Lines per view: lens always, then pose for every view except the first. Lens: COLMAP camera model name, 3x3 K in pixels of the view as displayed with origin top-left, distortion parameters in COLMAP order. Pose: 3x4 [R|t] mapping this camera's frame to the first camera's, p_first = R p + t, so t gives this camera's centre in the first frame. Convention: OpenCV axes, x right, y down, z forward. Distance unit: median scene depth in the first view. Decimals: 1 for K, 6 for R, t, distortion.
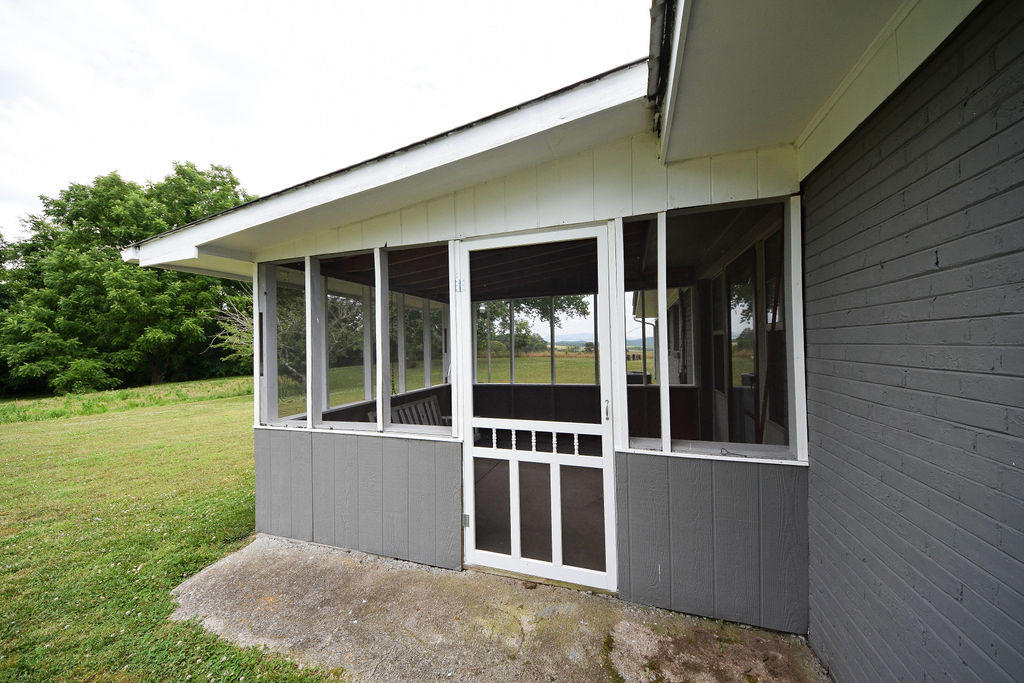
lens RADIAL K [[363.5, 0, 513.3], [0, 363.5, 345.3], [0, 0, 1]] dist [0.000234, -0.010237]
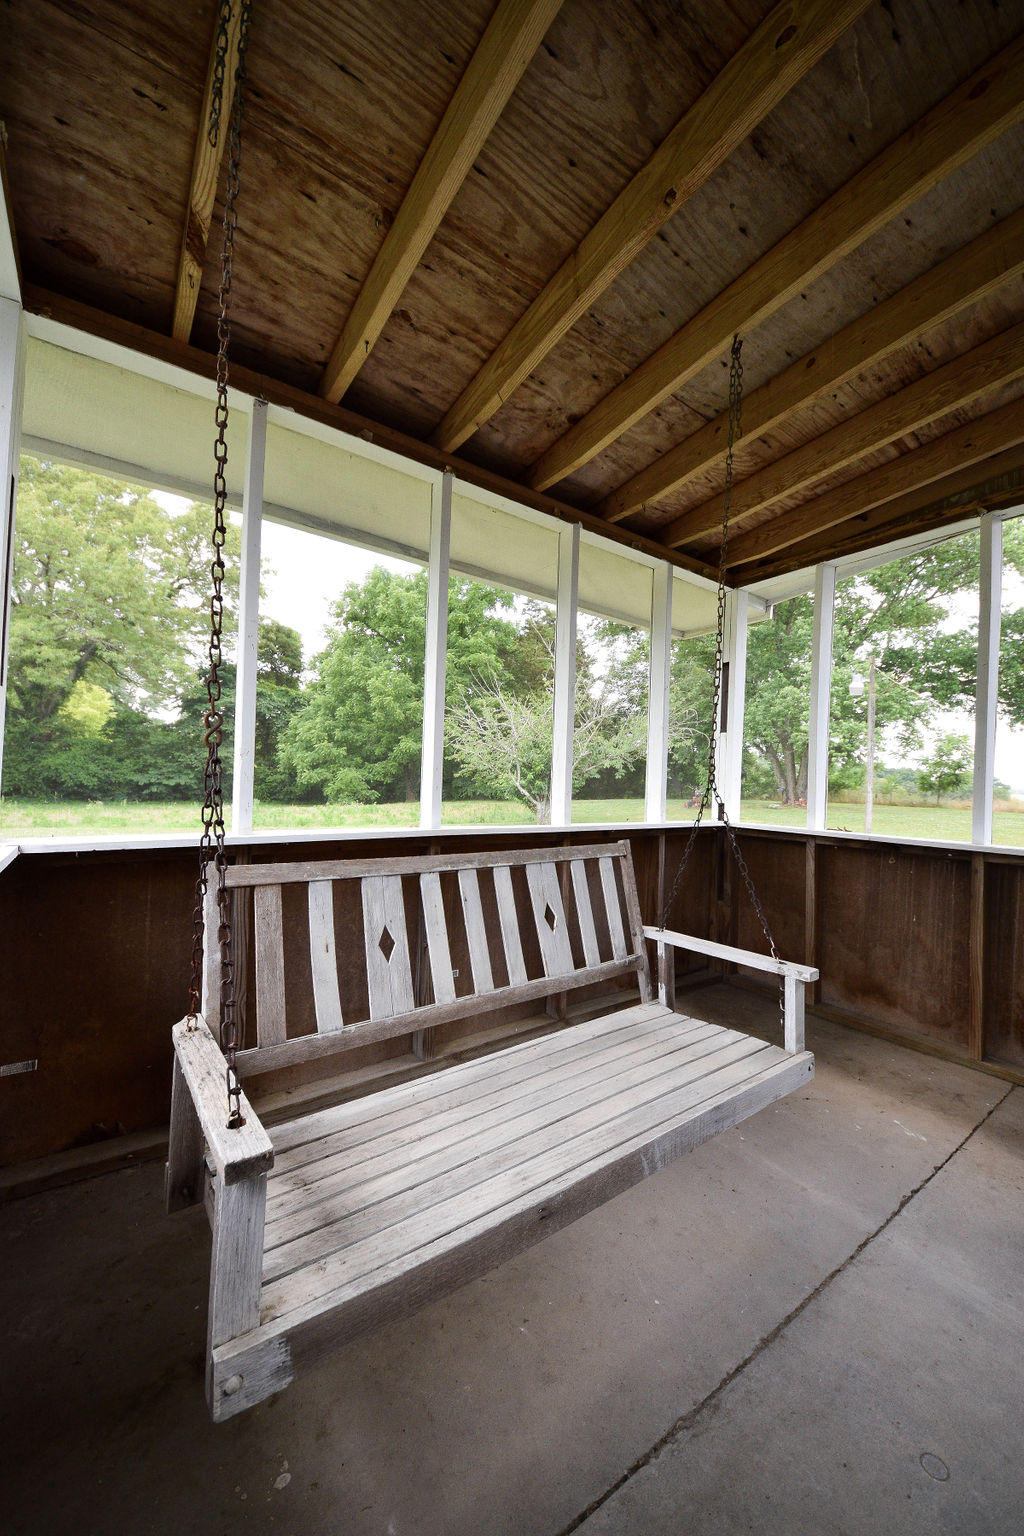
lens RADIAL K [[517.2, 0, 511.5], [0, 517.2, 777.7], [0, 0, 1]] dist [0.015910, -0.008585]
pose [[0.785489, 0.045866, -0.617174, -0.014482], [-0.049566, 0.998709, 0.011137, 0.024831], [0.616888, 0.021843, 0.786748, 0.176391]]
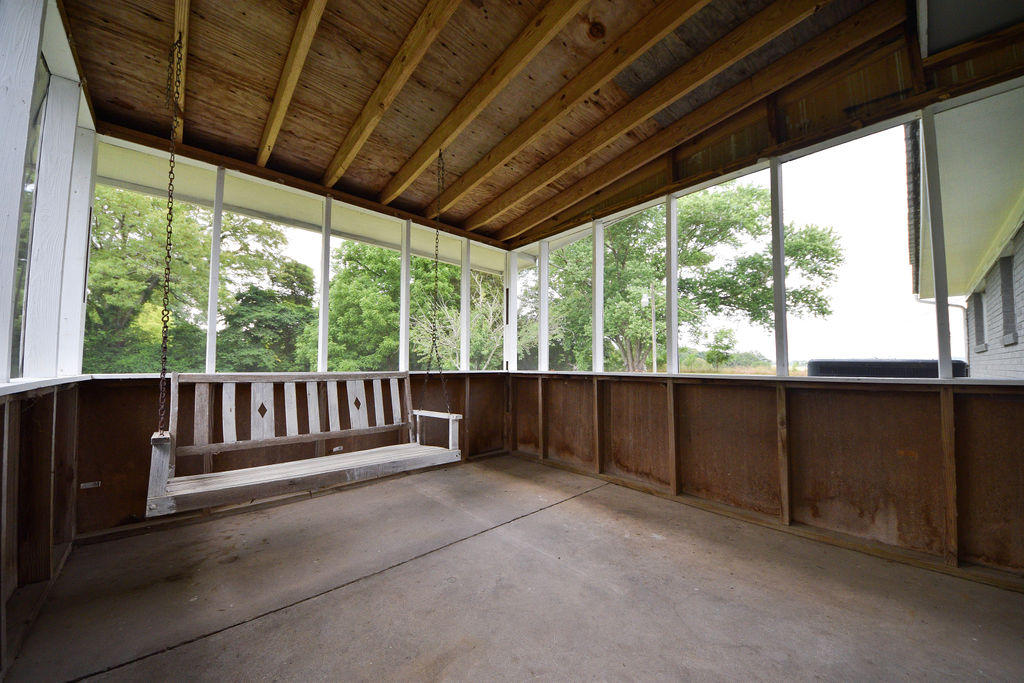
lens RADIAL K [[347.5, 0, 512.7], [0, 347.5, 352.4], [0, 0, 1]] dist [0.009660, -0.008575]
pose [[0.852234, 0.002392, -0.523156, 0.054926], [-0.019147, 0.999462, -0.026622, 0.031999], [0.522811, 0.032705, 0.851821, 0.168395]]
